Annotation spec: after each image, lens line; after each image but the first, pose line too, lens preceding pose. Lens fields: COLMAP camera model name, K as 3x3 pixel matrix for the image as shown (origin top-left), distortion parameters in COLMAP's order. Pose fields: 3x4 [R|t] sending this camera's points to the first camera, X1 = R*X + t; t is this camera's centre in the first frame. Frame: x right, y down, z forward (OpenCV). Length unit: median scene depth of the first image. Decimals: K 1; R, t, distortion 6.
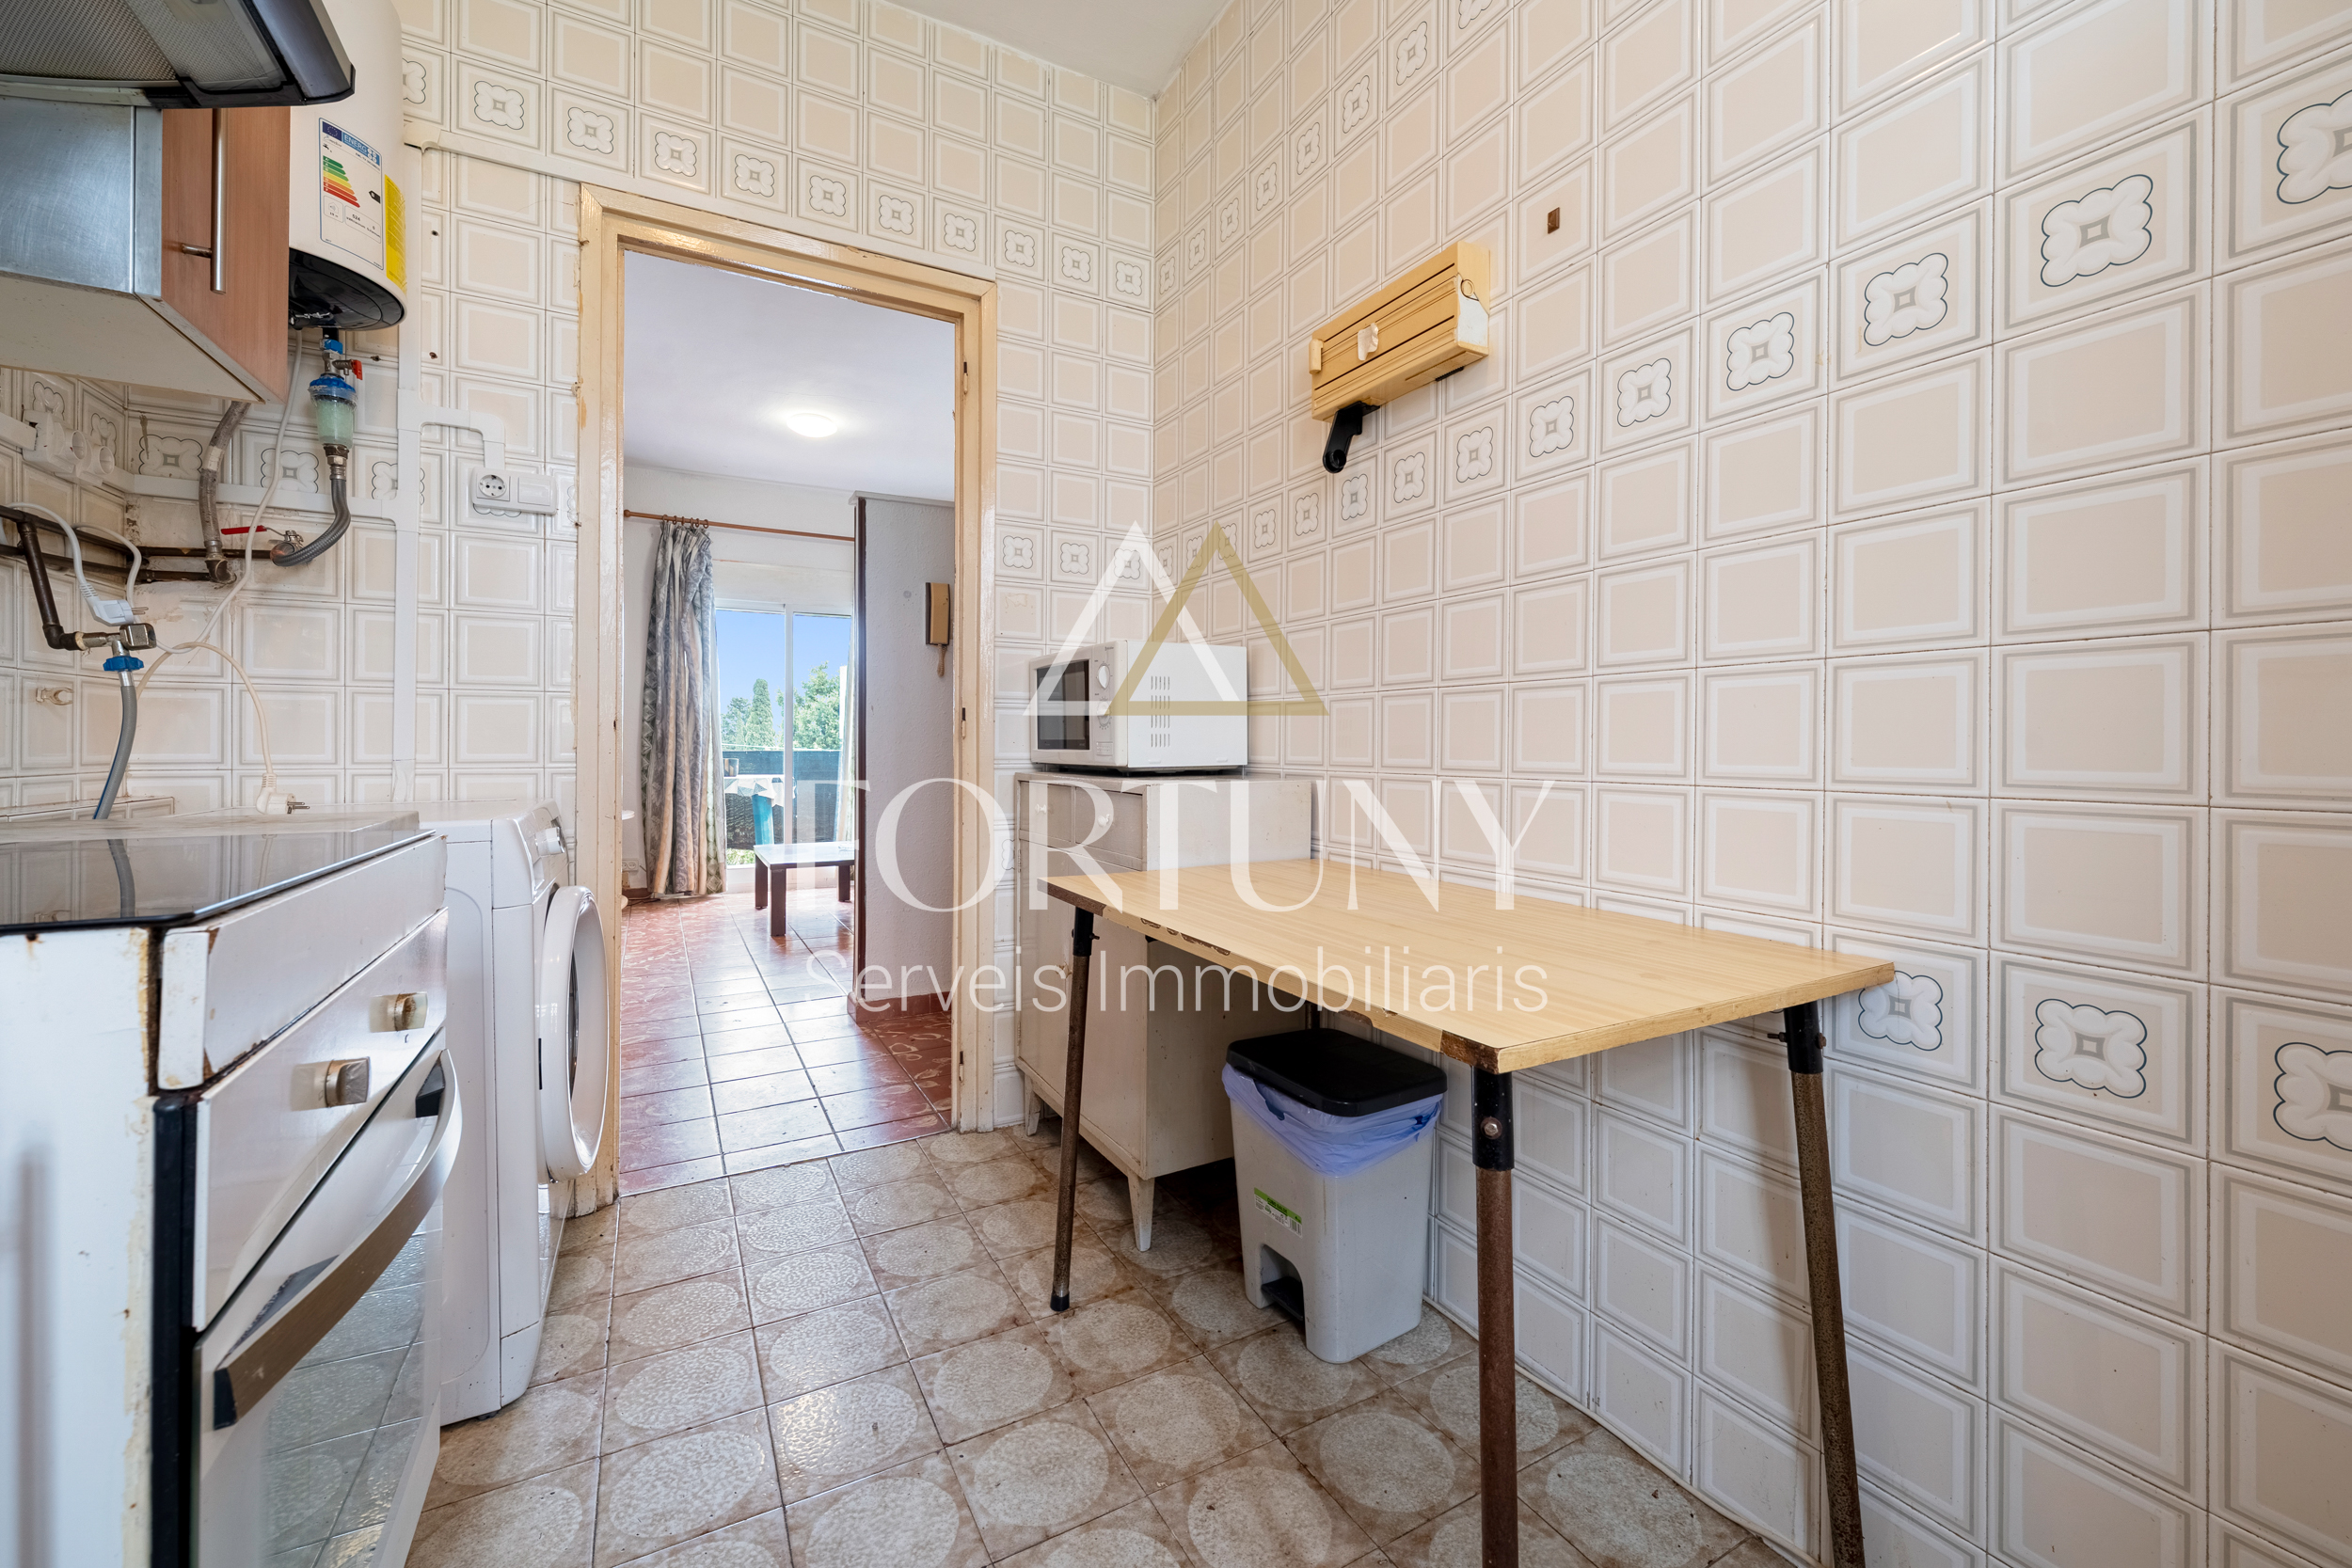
lens RADIAL K [[920.5, 0, 1162.0], [0, 920.5, 743.2], [0, 0, 1]] dist [0.001181, -0.000257]
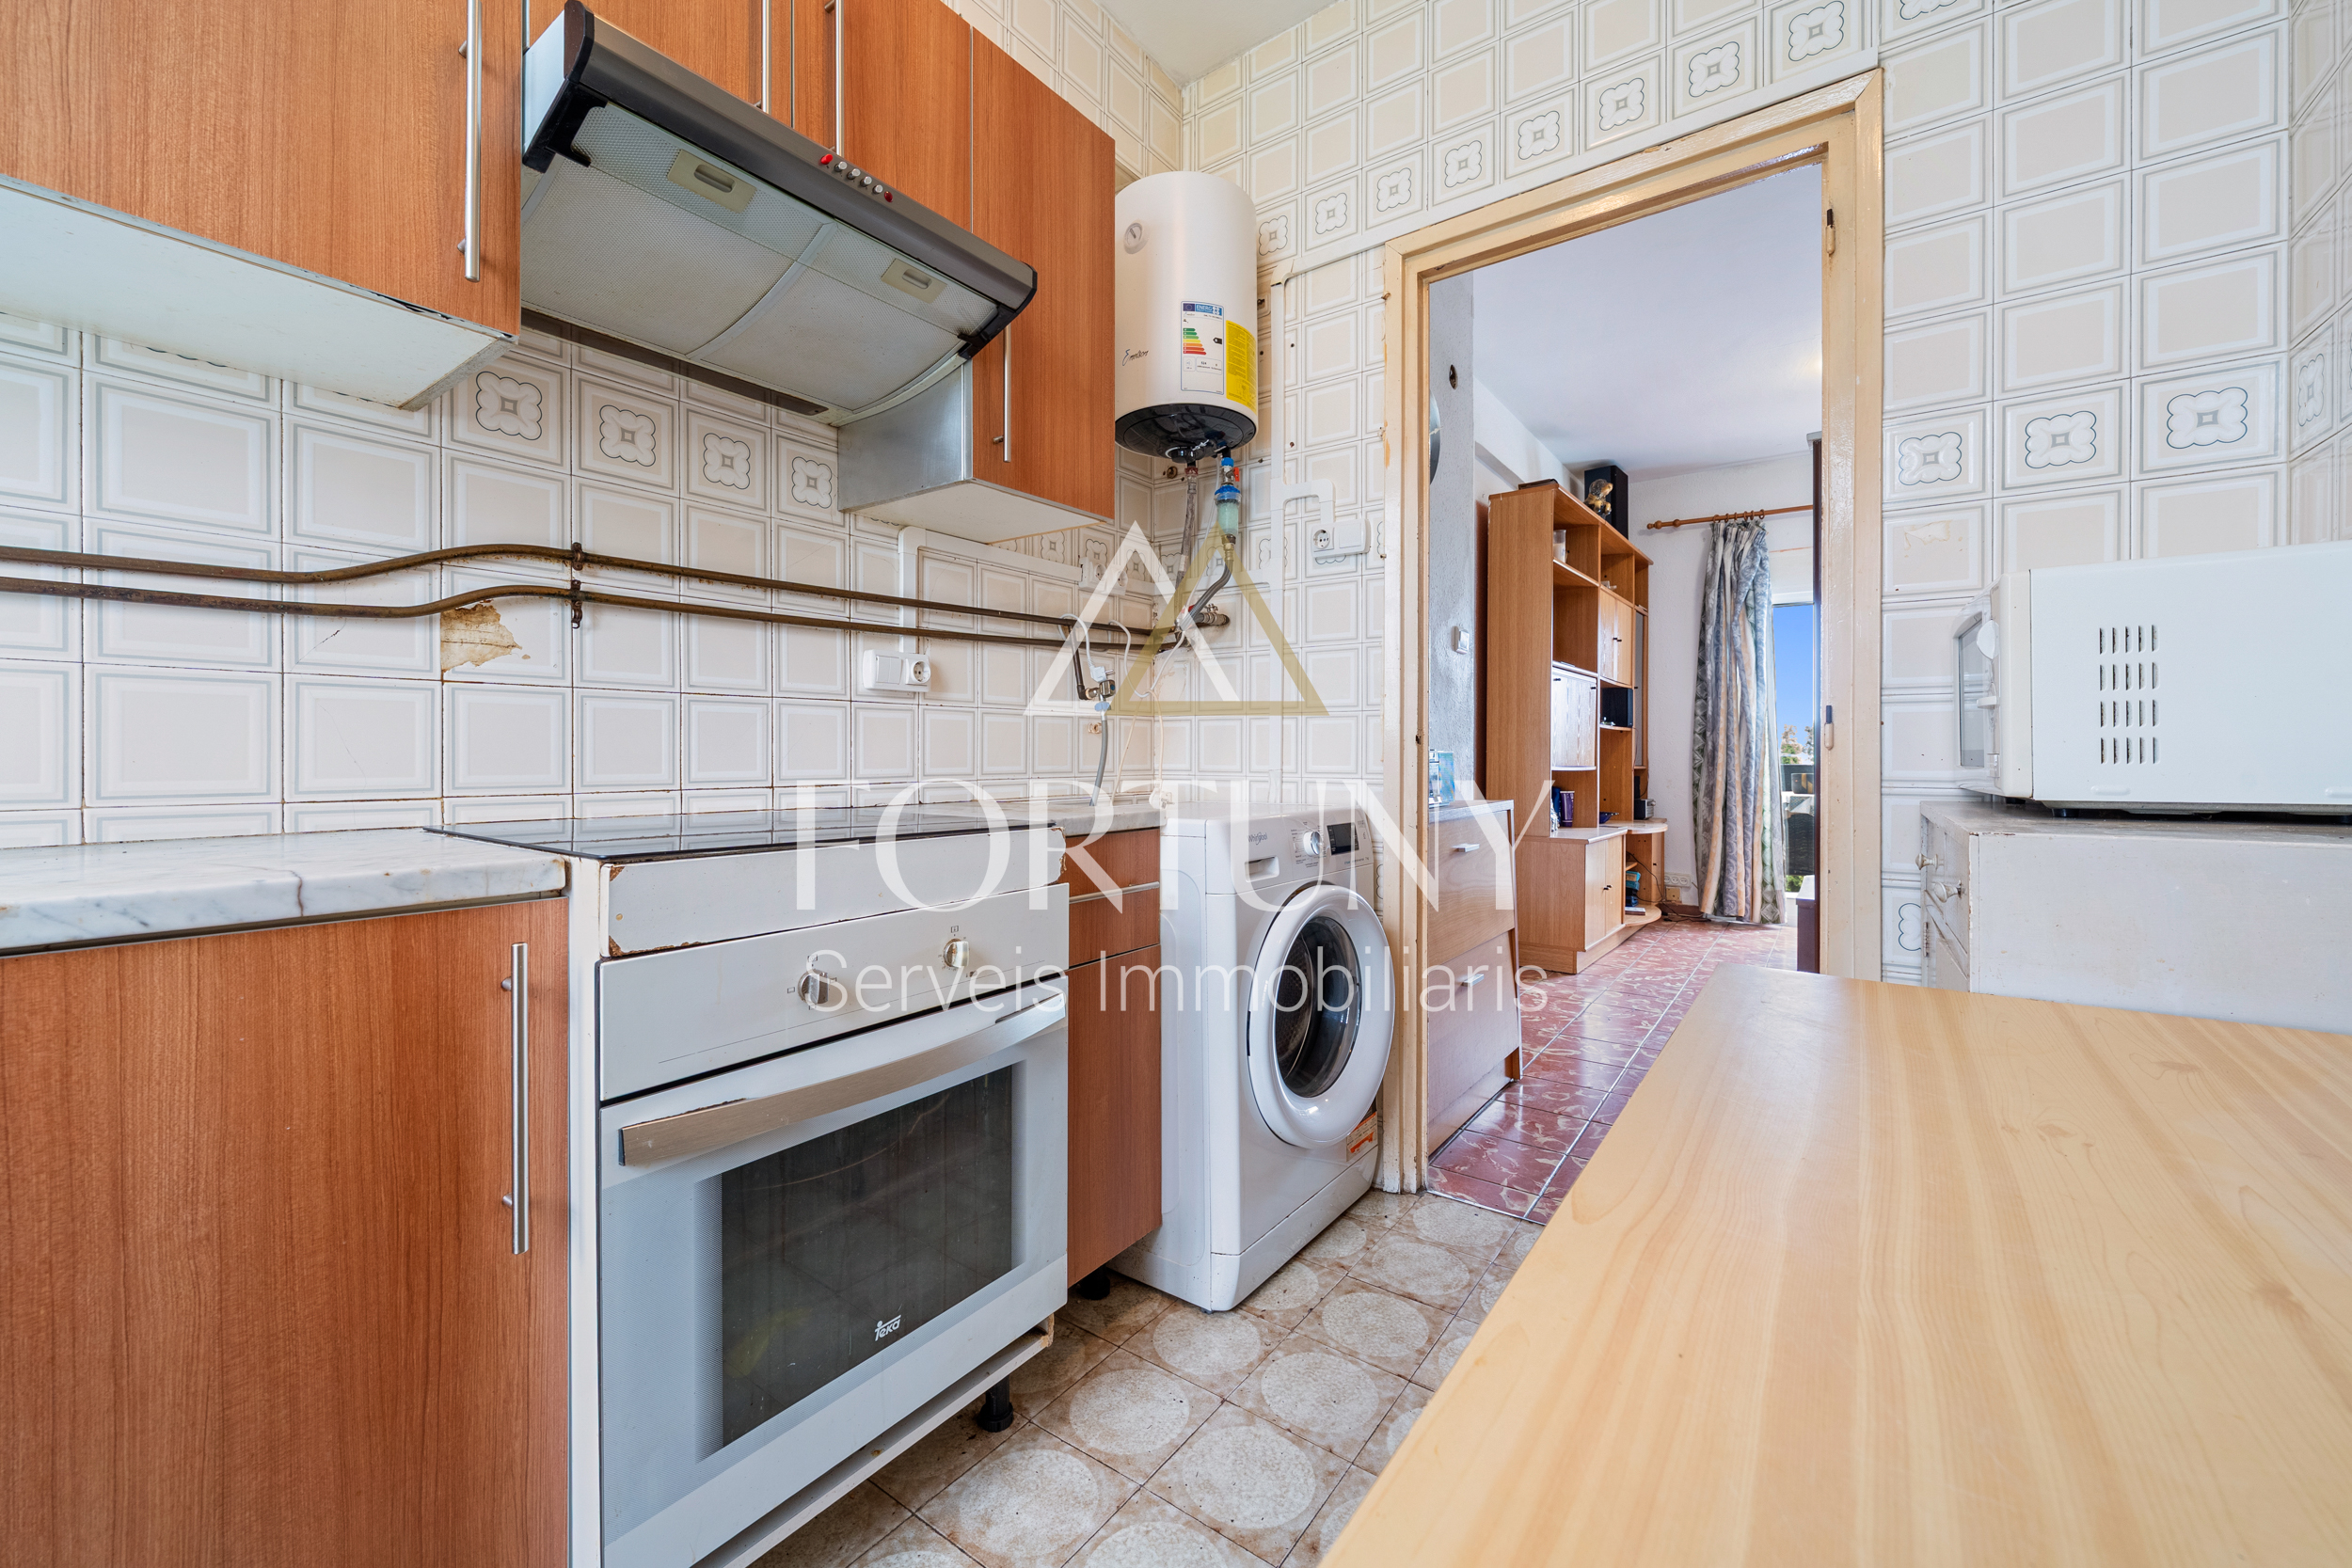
lens RADIAL K [[920.5, 0, 1191.8], [0, 920.5, 751.7], [0, 0, 1]] dist [0.001181, -0.000257]
pose [[0.432368, -0.005078, -0.901683, 0.178610], [0.000779, 0.999986, -0.005259, -0.000102], [0.901697, 0.001571, 0.432365, 0.228566]]
